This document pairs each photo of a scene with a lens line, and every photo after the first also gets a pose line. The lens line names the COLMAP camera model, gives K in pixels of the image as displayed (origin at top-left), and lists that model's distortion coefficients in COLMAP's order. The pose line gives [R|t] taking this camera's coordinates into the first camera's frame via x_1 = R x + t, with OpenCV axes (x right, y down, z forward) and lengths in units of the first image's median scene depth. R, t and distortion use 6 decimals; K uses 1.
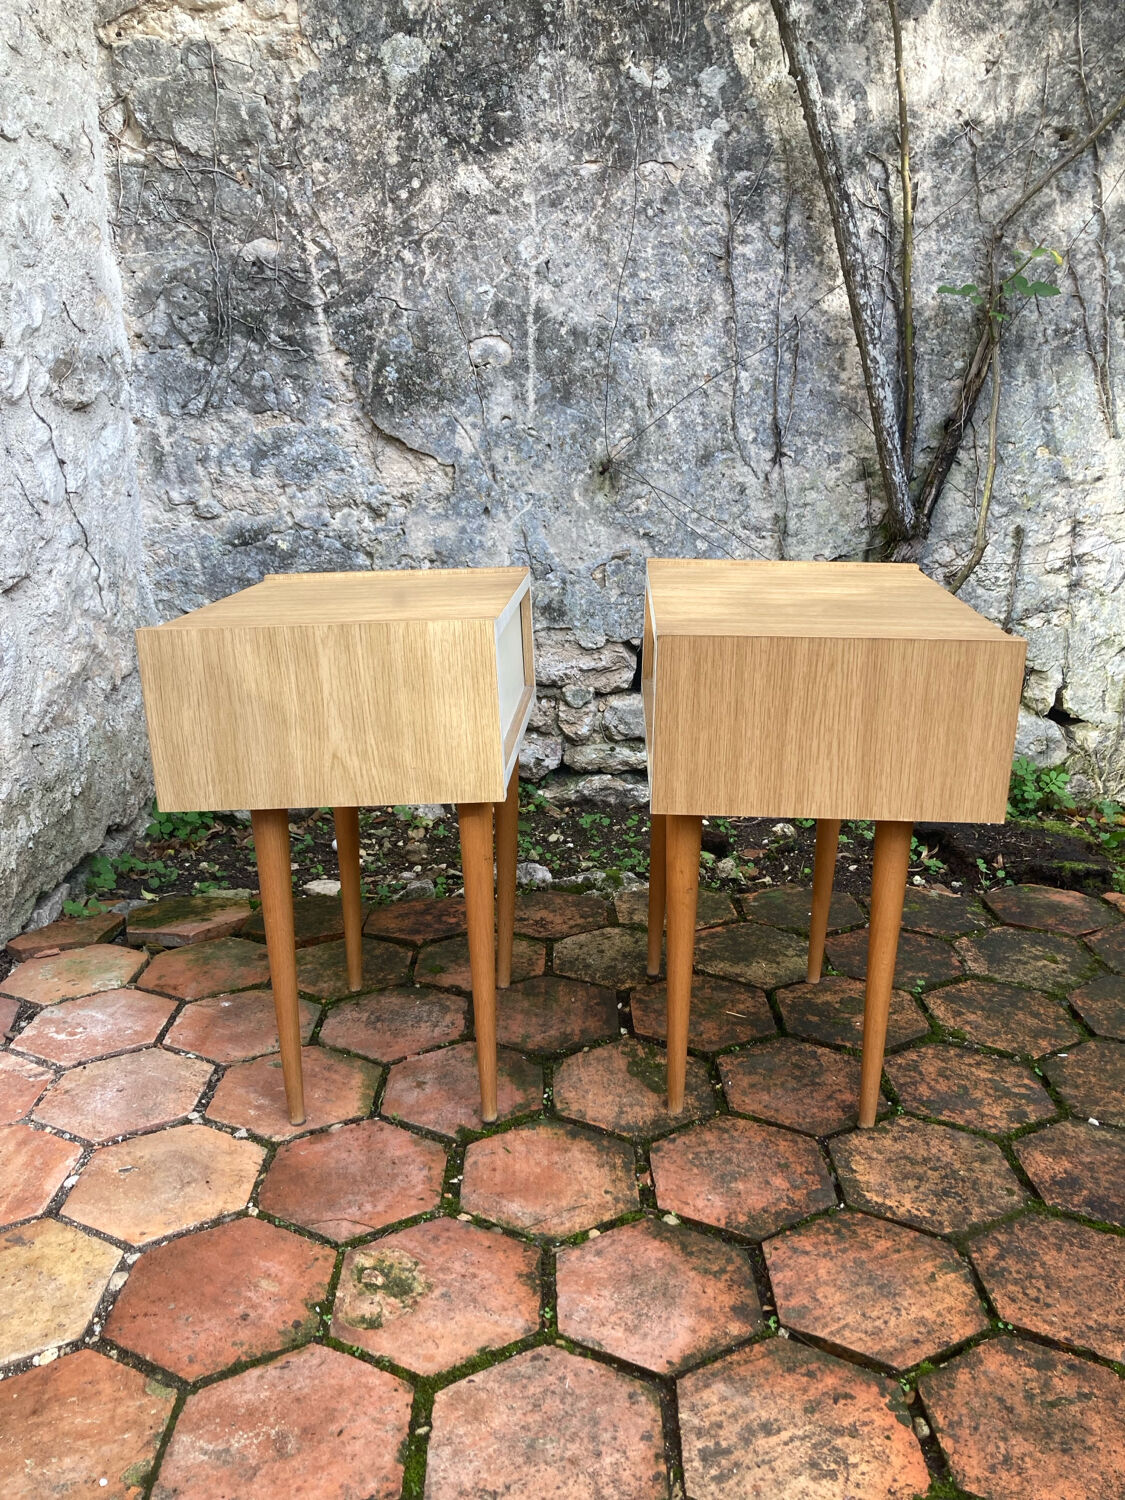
lens RADIAL K [[1228.4, 0, 569.0], [0, 1228.4, 760.0], [0, 0, 1]] dist [0.014524, -0.011785]
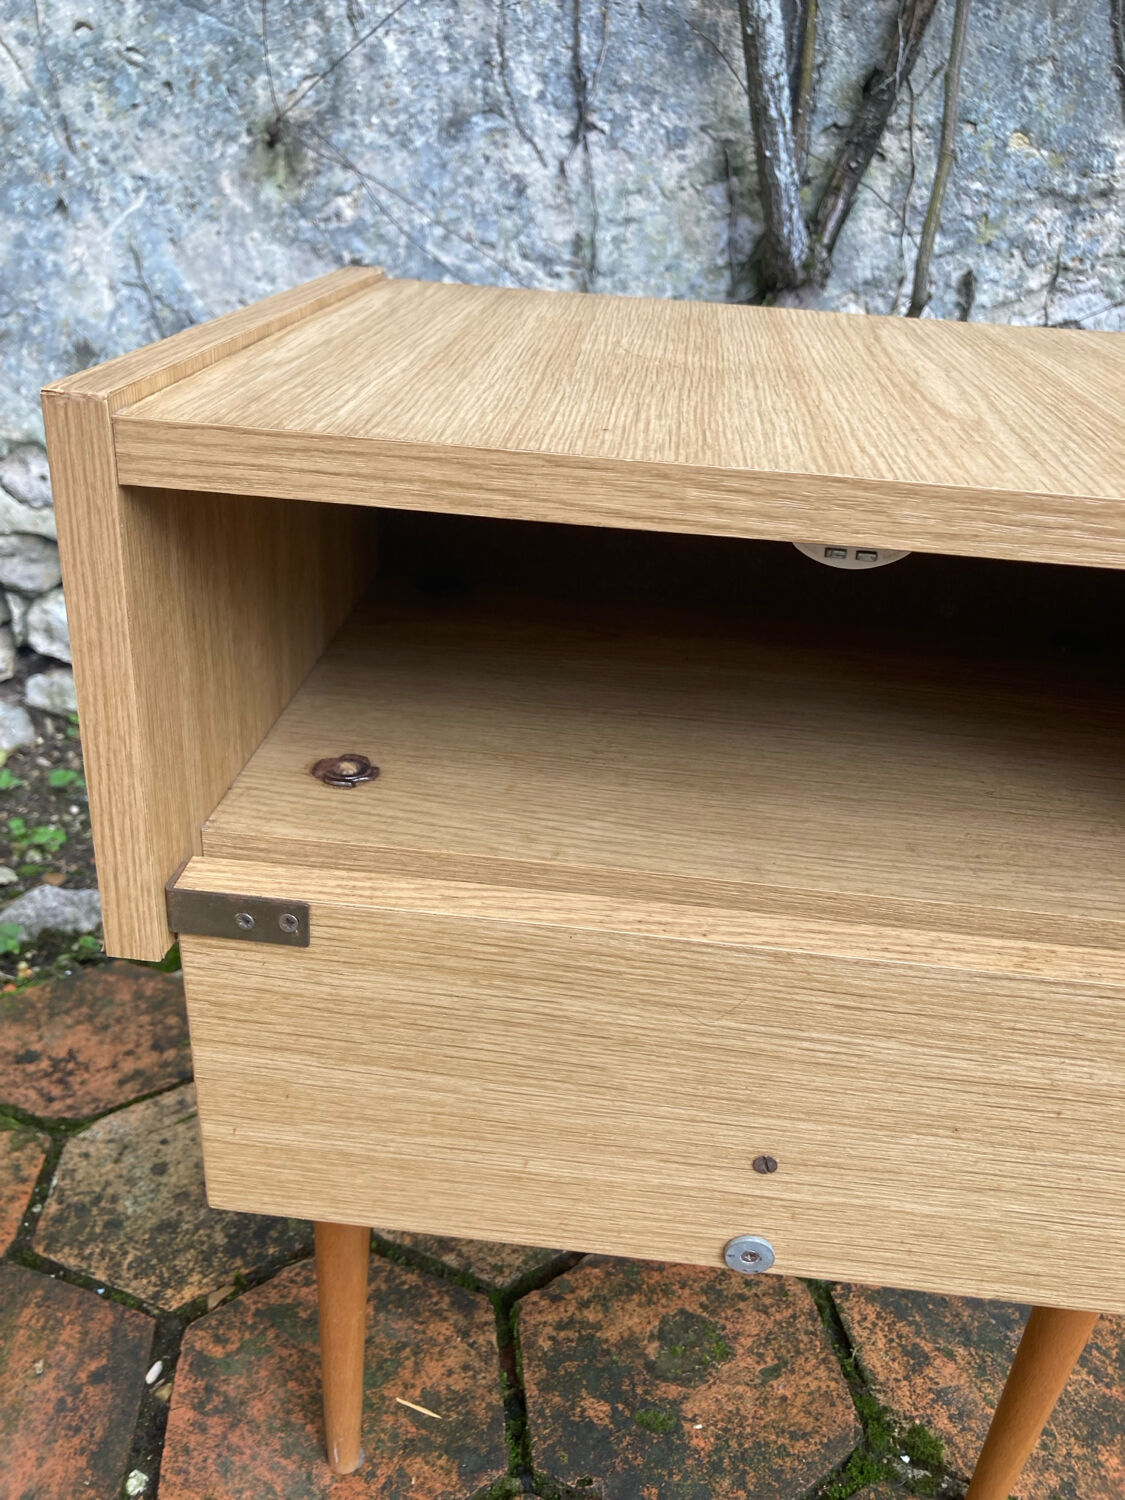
lens RADIAL K [[1236.2, 0, 552.3], [0, 1236.2, 740.5], [0, 0, 1]] dist [0.018756, -0.011553]
pose [[0.992896, -0.009909, 0.118568, 0.086728], [-0.009023, 0.987386, 0.158074, -0.057400], [-0.118639, -0.158021, 0.980283, 0.396990]]
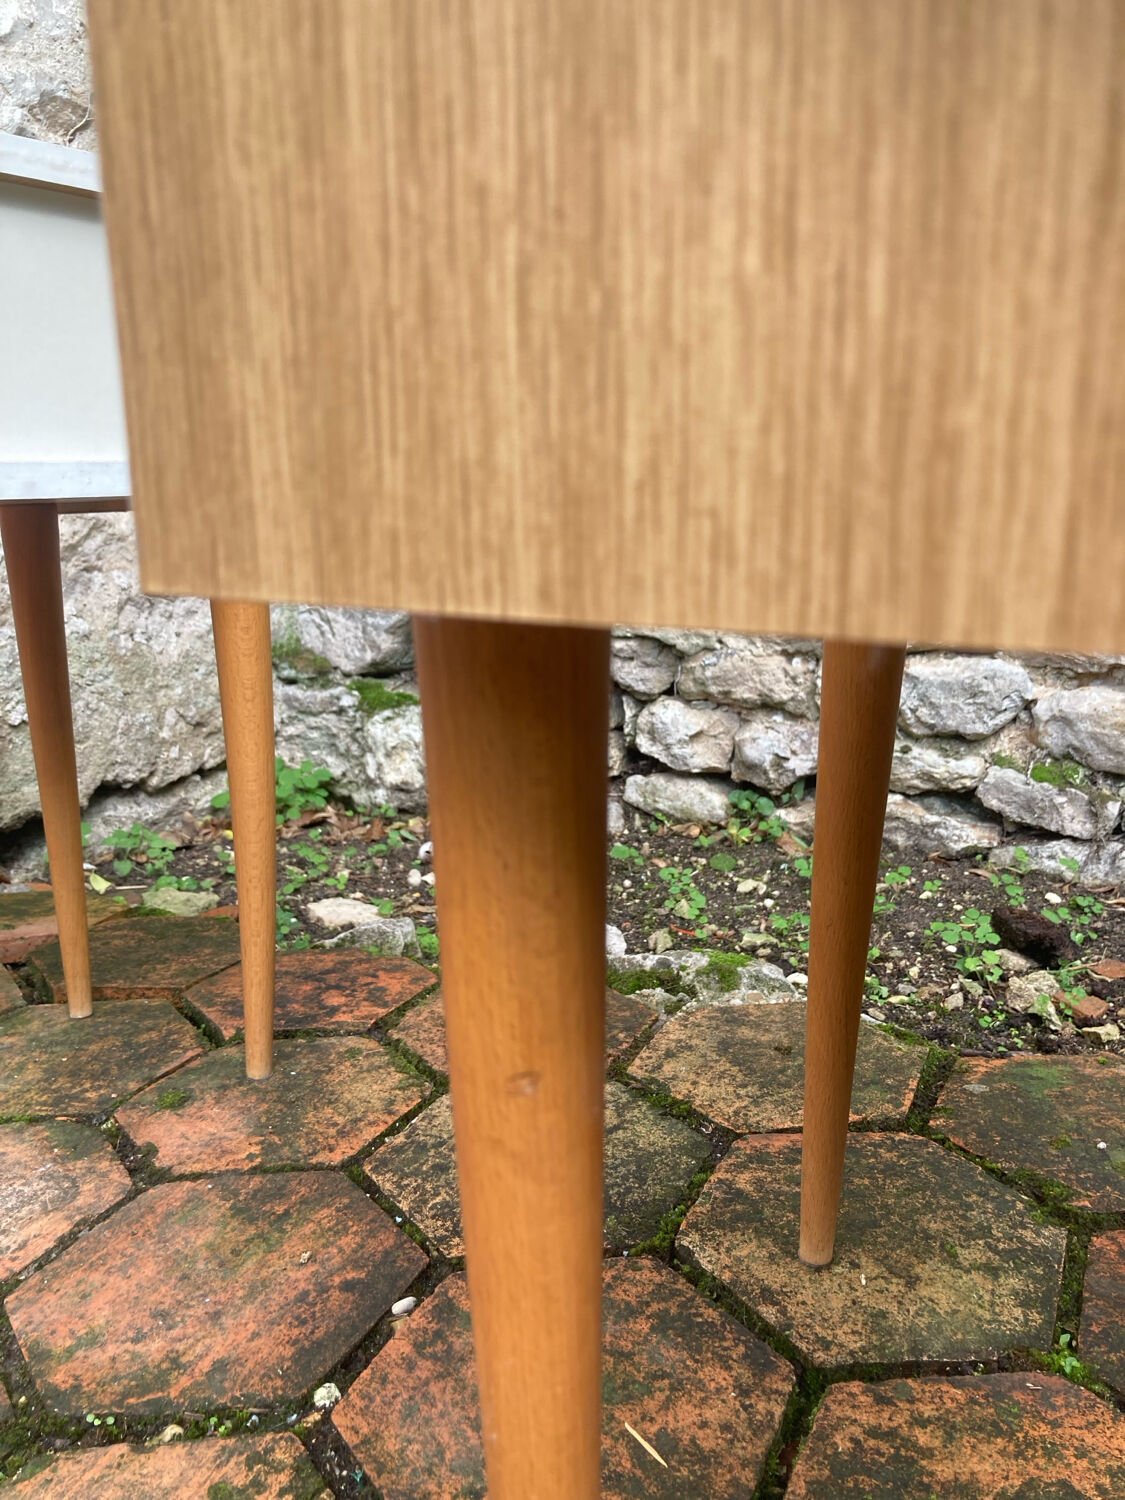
lens RADIAL K [[1236.2, 0, 574.4], [0, 1236.2, 761.1], [0, 0, 1]] dist [0.018756, -0.011553]
pose [[0.897925, 0.086723, -0.431520, 0.158276], [-0.104574, 0.994358, -0.017766, 0.024570], [0.427545, 0.061078, 0.901928, 0.448092]]
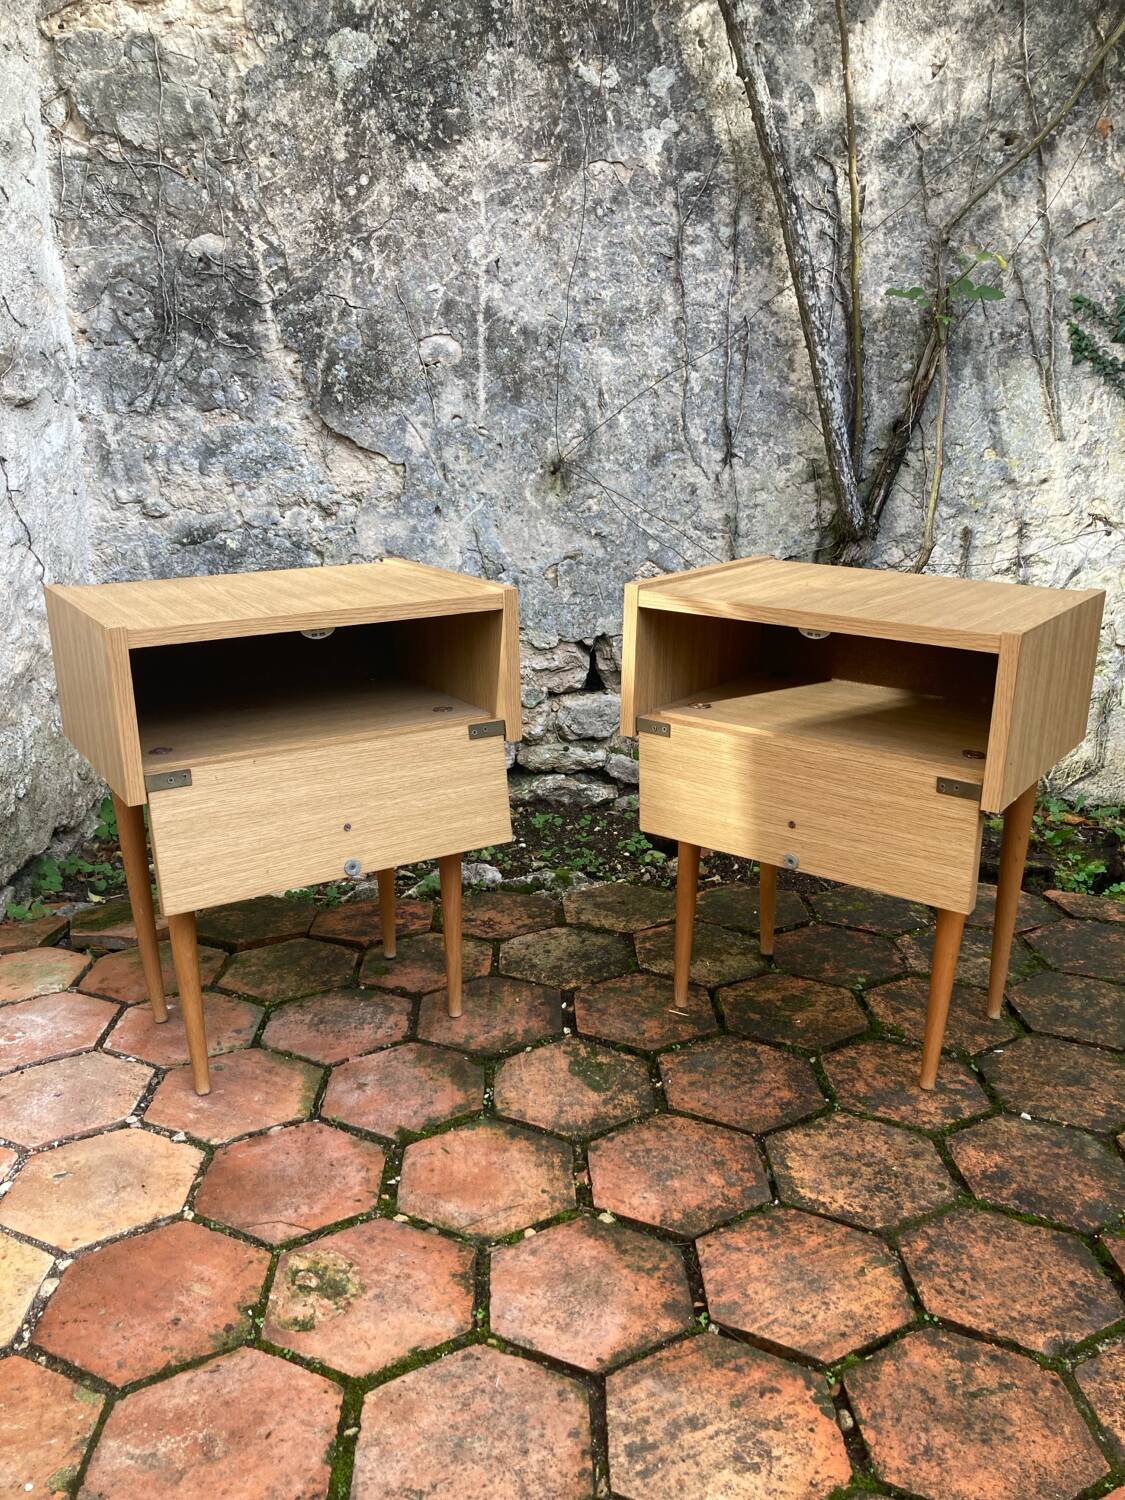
lens RADIAL K [[1228.4, 0, 572.5], [0, 1228.4, 767.3], [0, 0, 1]] dist [0.014524, -0.011785]
pose [[0.999585, -0.002667, 0.028675, 0.013447], [0.002457, 0.999970, 0.007371, -0.001404], [-0.028694, -0.007298, 0.999562, -0.001549]]
